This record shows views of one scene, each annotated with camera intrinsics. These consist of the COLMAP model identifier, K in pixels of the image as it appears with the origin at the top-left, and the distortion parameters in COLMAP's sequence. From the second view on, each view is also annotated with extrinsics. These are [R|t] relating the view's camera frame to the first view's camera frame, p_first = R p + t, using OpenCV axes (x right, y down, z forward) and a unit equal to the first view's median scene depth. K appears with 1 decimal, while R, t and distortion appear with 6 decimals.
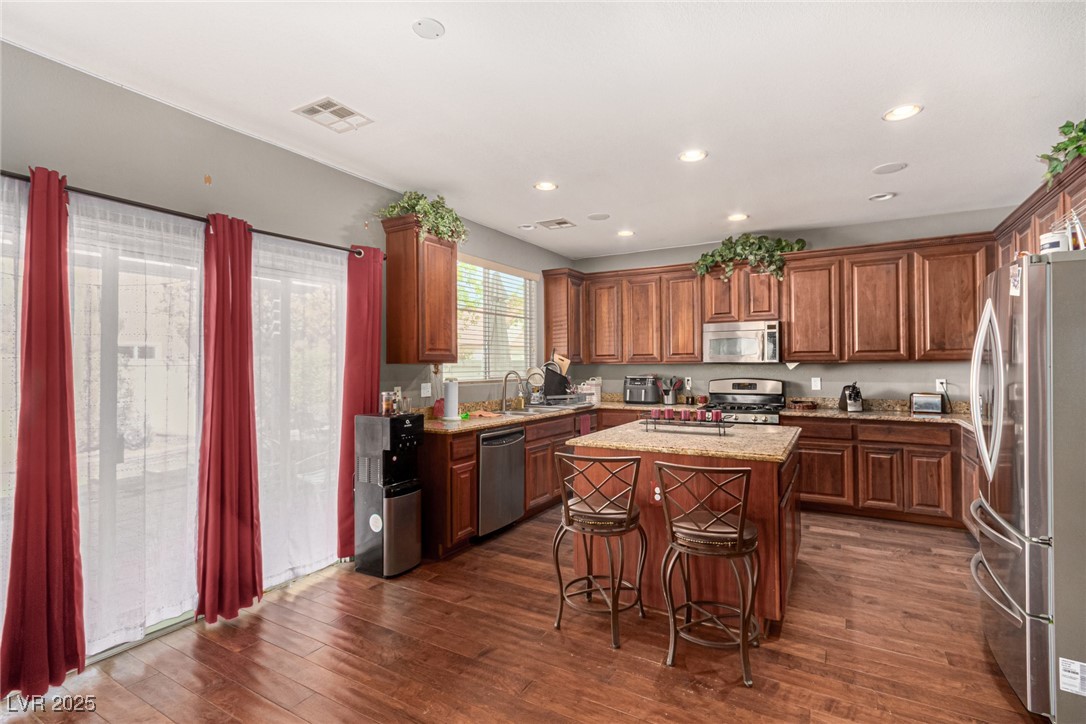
lens RADIAL K [[510.2, 0, 544.5], [0, 510.2, 355.7], [0, 0, 1]] dist [0.000897, 0.000424]
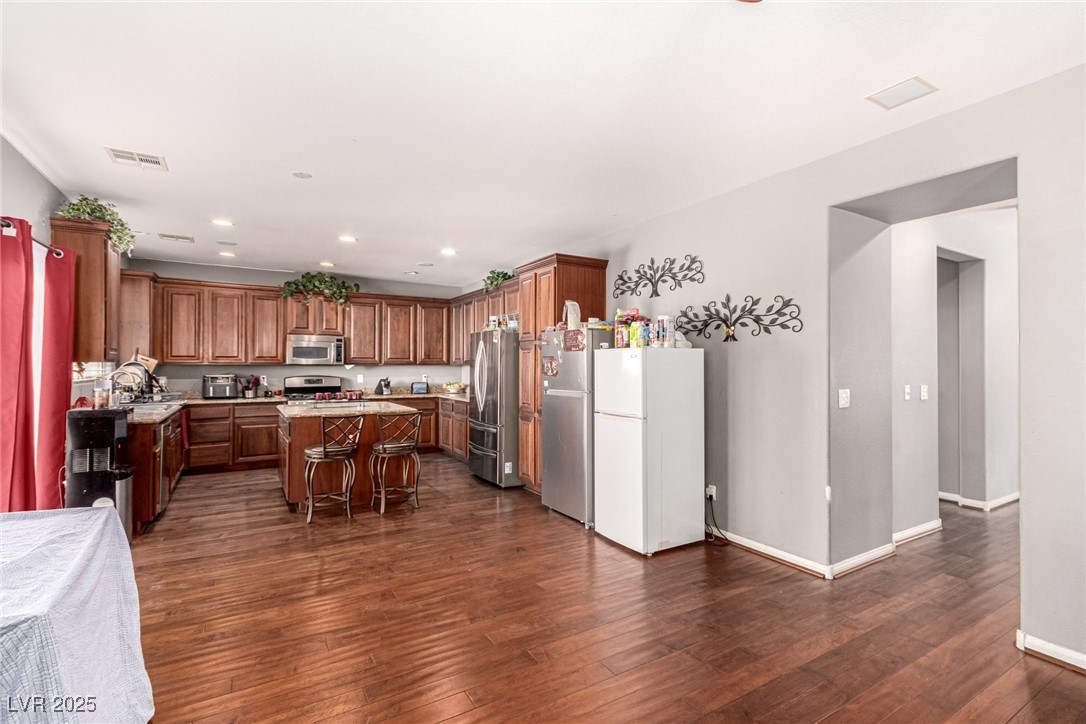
lens RADIAL K [[508.5, 0, 567.3], [0, 508.5, 365.5], [0, 0, 1]] dist [0.003541, 0.000523]
pose [[0.459264, 0.007760, 0.888266, -0.561040], [-0.021109, 0.999775, 0.002180, -0.001124], [-0.888049, -0.019752, 0.459324, -0.263066]]
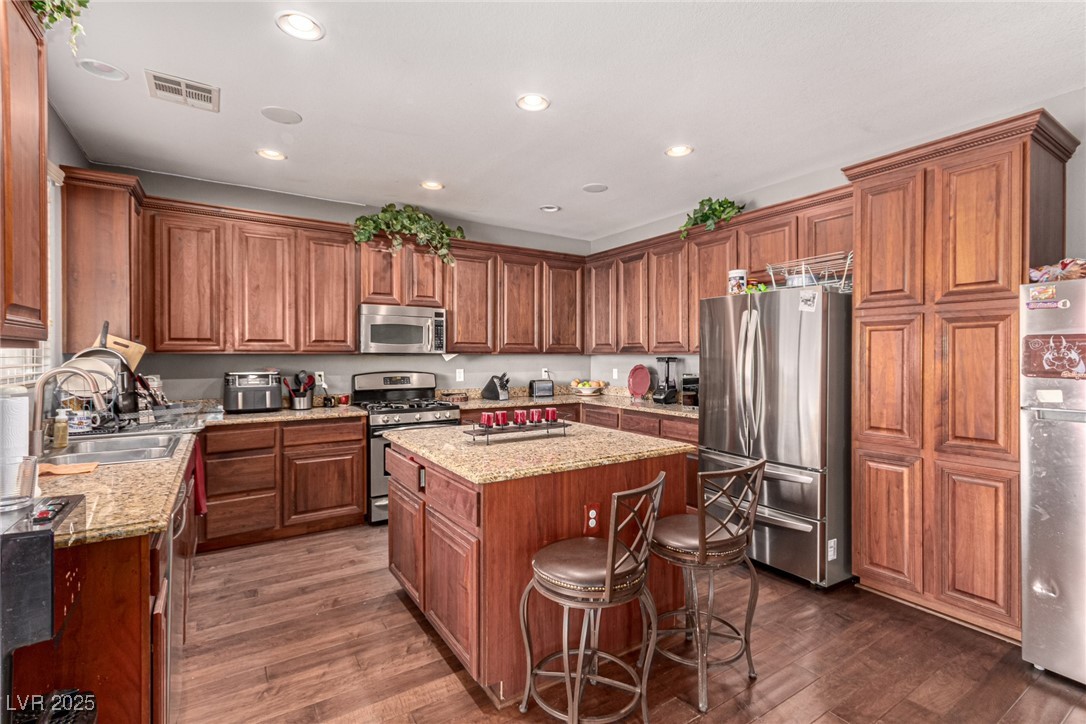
lens RADIAL K [[507.6, 0, 572.0], [0, 507.6, 360.5], [0, 0, 1]] dist [0.000190, 0.000267]
pose [[0.431363, -0.003822, 0.902170, -0.281802], [-0.020357, 0.999695, 0.013969, 0.008337], [-0.901949, -0.024392, 0.431154, 0.388147]]
